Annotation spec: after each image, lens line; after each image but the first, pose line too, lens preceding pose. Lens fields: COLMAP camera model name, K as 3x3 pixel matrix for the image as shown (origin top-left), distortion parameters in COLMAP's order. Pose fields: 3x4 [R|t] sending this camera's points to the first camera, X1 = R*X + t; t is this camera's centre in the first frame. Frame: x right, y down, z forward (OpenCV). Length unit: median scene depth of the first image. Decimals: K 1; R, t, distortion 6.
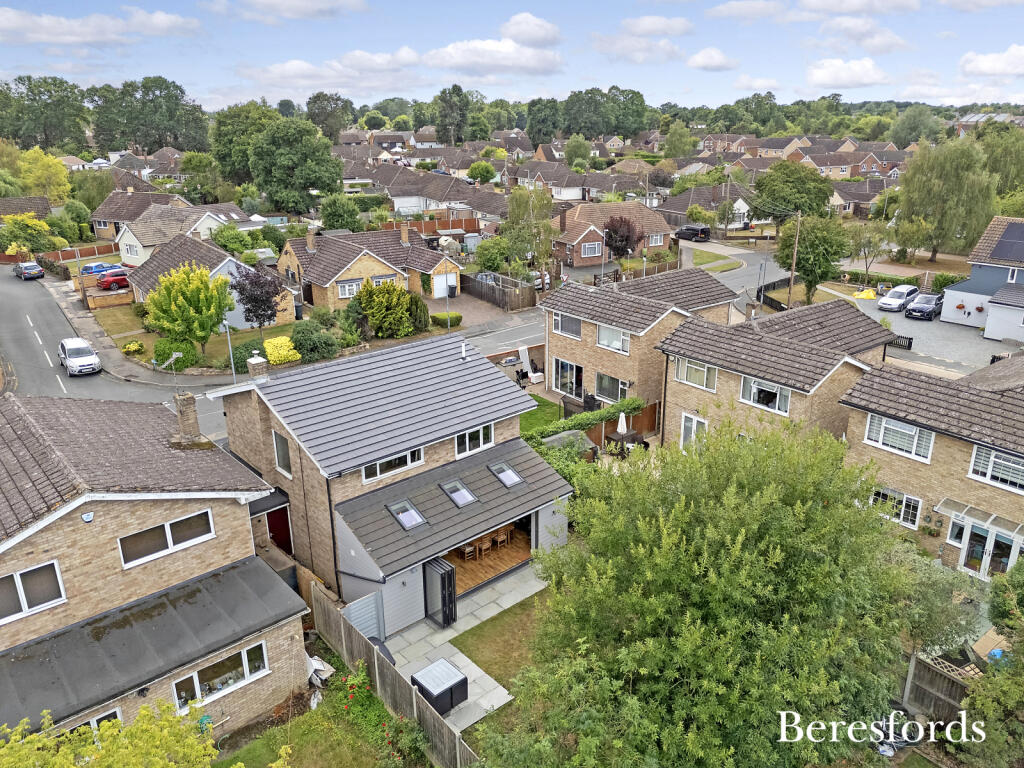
lens RADIAL K [[731.7, 0, 512.0], [0, 731.7, 384.0], [0, 0, 1]] dist [0.039043, -0.000211]
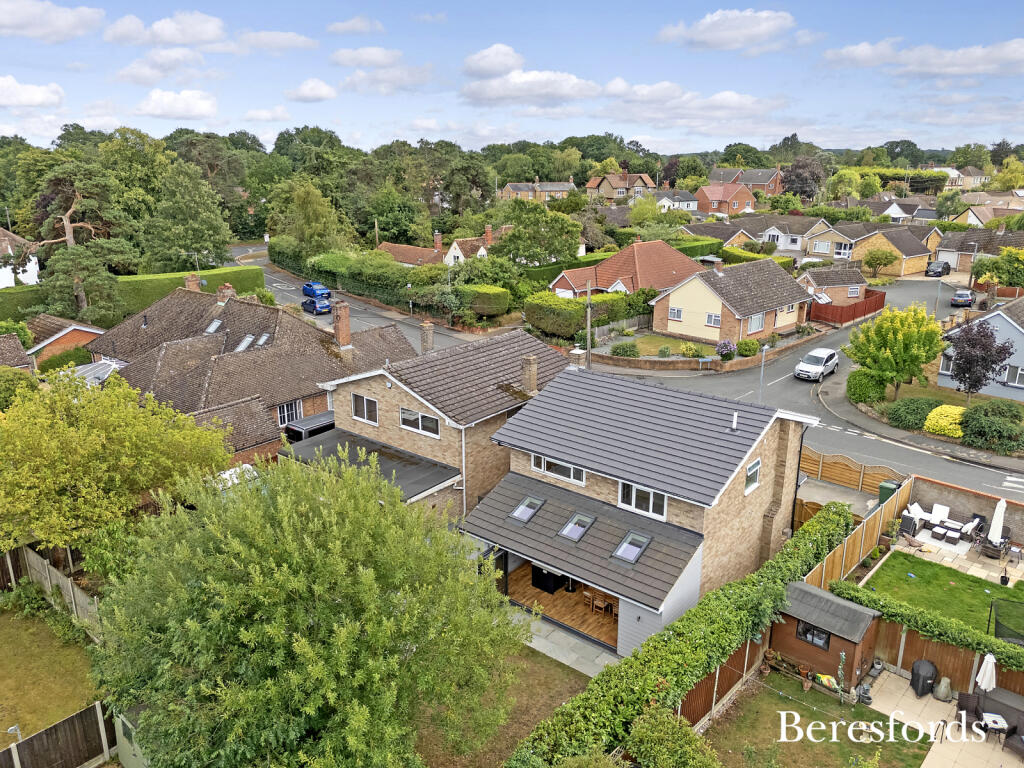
lens RADIAL K [[731.7, 0, 512.0], [0, 731.7, 384.0], [0, 0, 1]] dist [0.039043, -0.000211]
pose [[0.182422, 0.299894, -0.936368, 0.762717], [-0.337825, 0.913487, 0.226751, -0.216519], [0.923362, 0.274964, 0.267952, 0.590764]]
